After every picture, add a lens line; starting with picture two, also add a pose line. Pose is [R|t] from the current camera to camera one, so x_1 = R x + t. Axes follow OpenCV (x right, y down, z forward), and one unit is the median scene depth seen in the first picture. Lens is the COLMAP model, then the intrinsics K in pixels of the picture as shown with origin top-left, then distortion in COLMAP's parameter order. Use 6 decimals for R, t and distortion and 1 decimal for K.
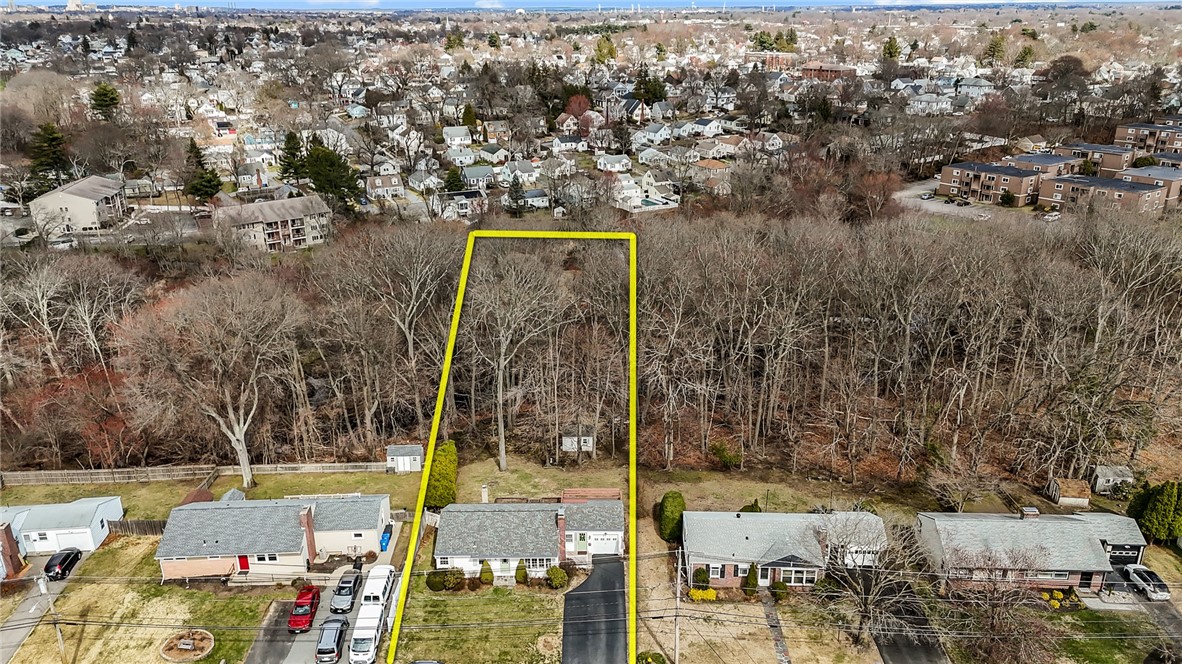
lens RADIAL K [[863.7, 0, 592.9], [0, 863.7, 332.3], [0, 0, 1]] dist [0.057969, -0.038411]
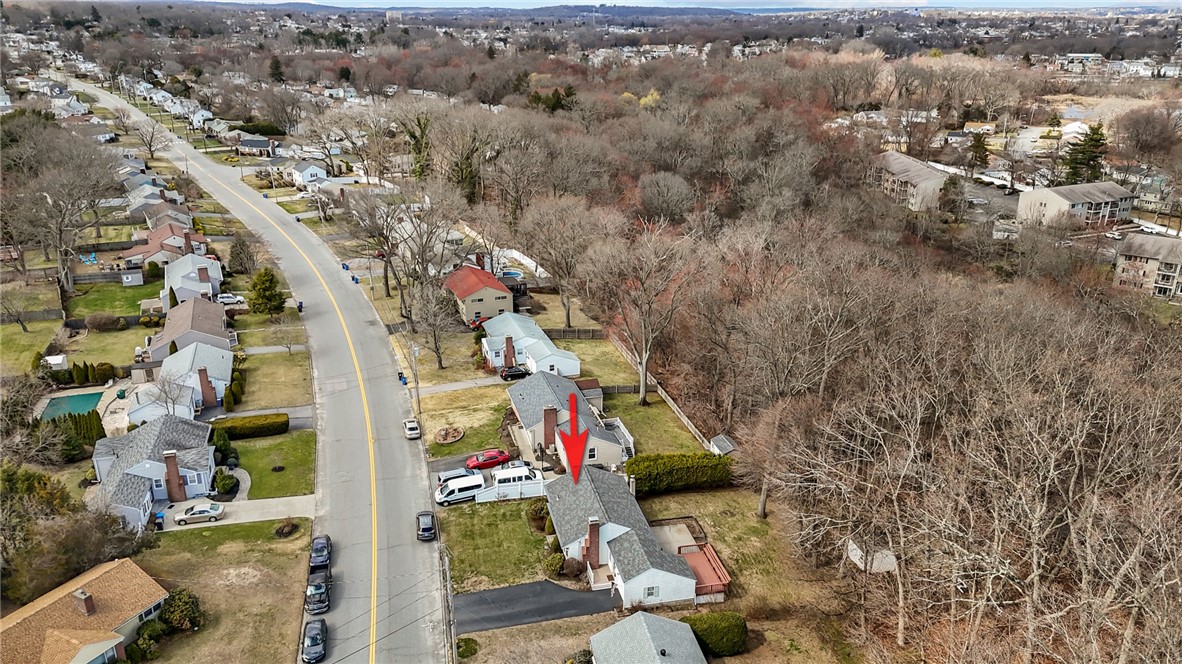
lens RADIAL K [[863.7, 0, 590.9], [0, 863.7, 334.5], [0, 0, 1]] dist [0.057969, -0.038411]
pose [[0.216024, 0.338081, -0.915988, 0.815124], [-0.337753, 0.906097, 0.254775, -0.241004], [0.916109, 0.254340, 0.309927, 0.642177]]
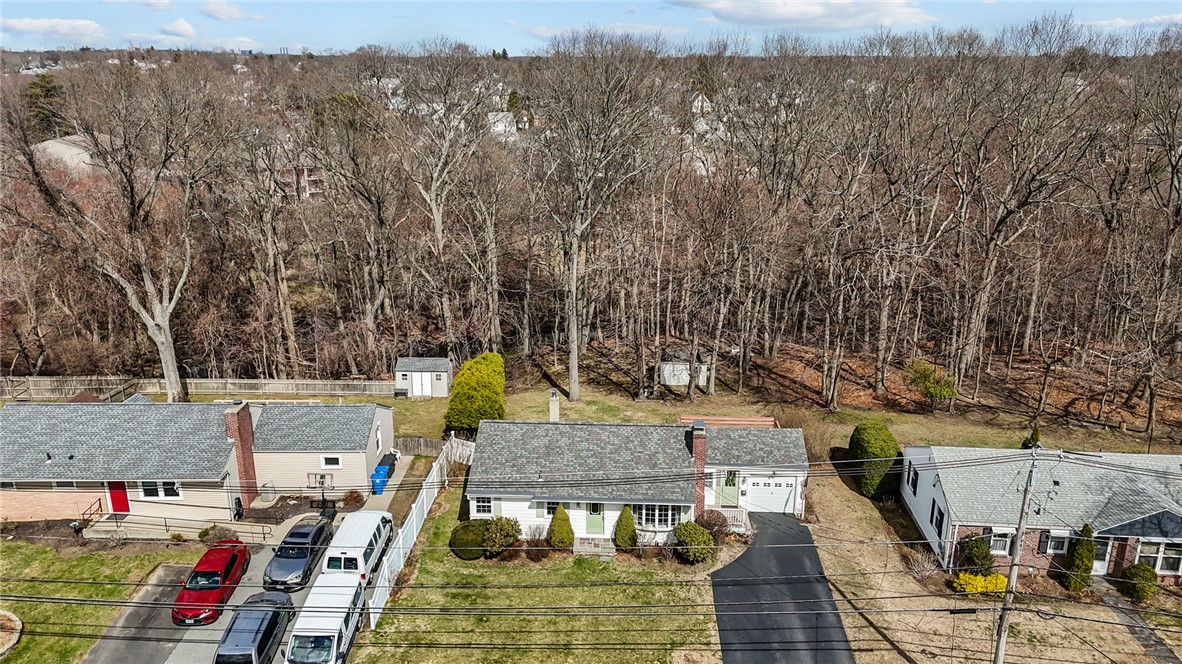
lens RADIAL K [[863.7, 0, 592.2], [0, 863.7, 330.0], [0, 0, 1]] dist [0.057969, -0.038411]
pose [[0.998960, 0.020532, -0.040714, -0.083784], [-0.022676, 0.998342, -0.052910, 0.180616], [0.039560, 0.053778, 0.997769, 0.457814]]
